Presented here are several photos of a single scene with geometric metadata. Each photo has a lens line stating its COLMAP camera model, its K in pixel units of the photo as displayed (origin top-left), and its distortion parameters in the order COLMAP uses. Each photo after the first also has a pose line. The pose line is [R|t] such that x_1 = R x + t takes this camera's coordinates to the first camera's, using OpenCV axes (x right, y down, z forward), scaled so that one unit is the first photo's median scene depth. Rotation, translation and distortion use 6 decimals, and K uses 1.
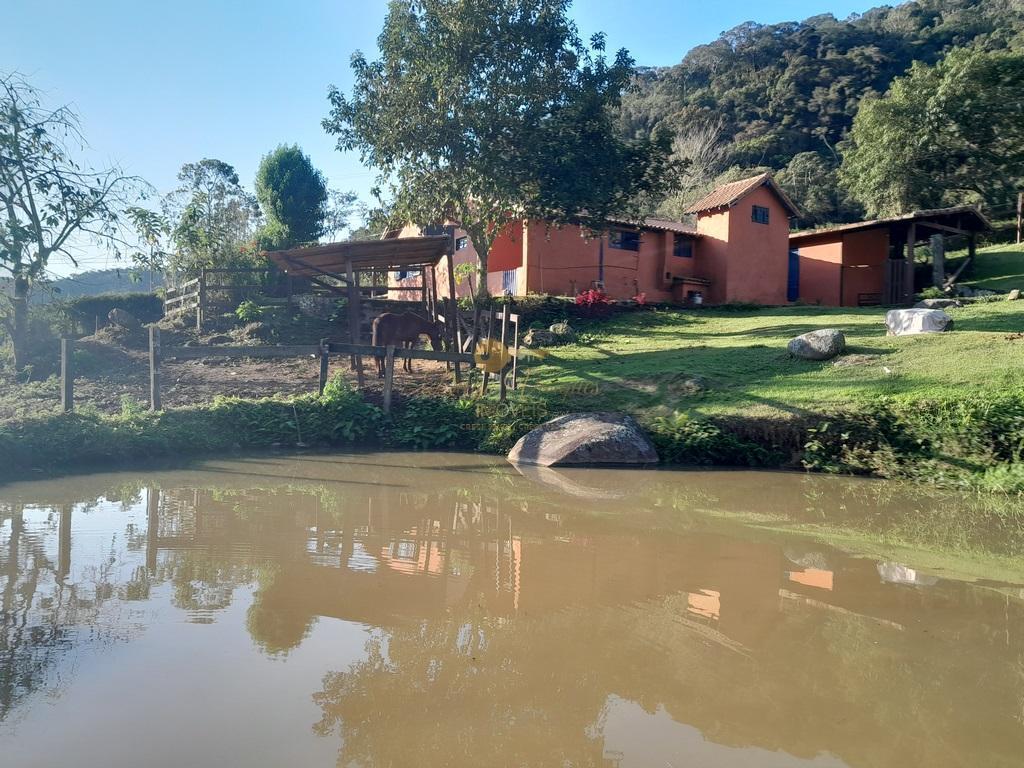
lens RADIAL K [[797.5, 0, 503.1], [0, 797.5, 393.9], [0, 0, 1]] dist [0.029399, -0.045964]
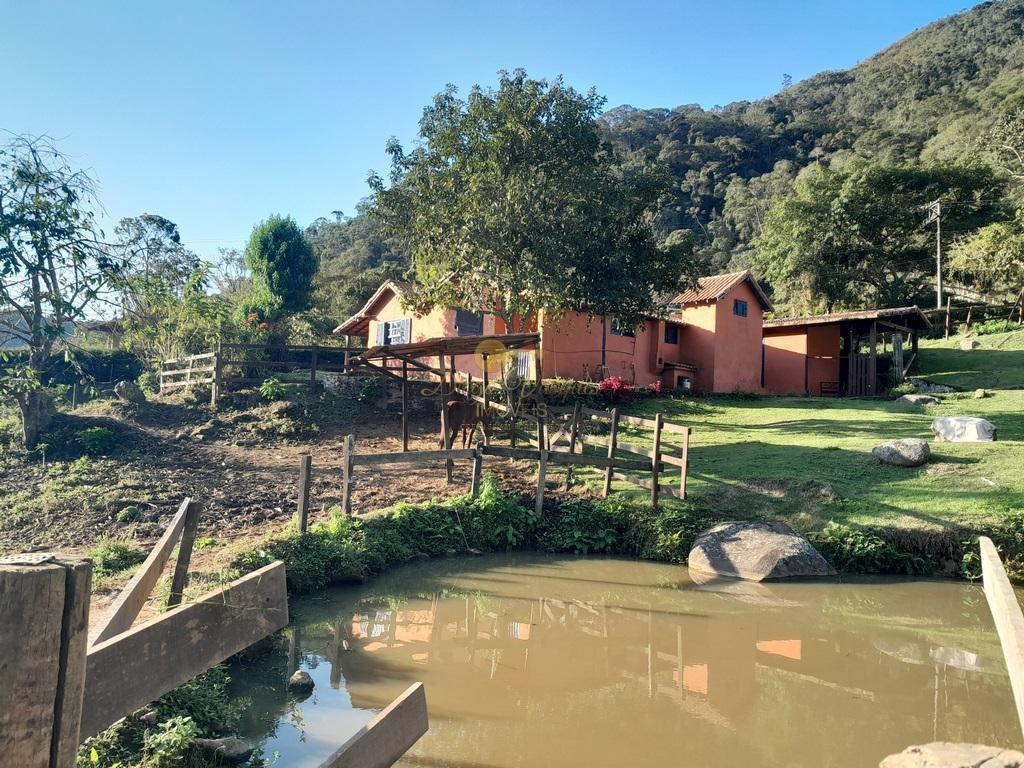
lens RADIAL K [[797.5, 0, 514.2], [0, 797.5, 385.9], [0, 0, 1]] dist [0.029399, -0.045964]
pose [[0.986867, 0.027461, 0.159181, -0.181004], [-0.014425, 0.996488, -0.082481, -0.030533], [-0.160887, 0.079102, 0.983798, -0.005684]]
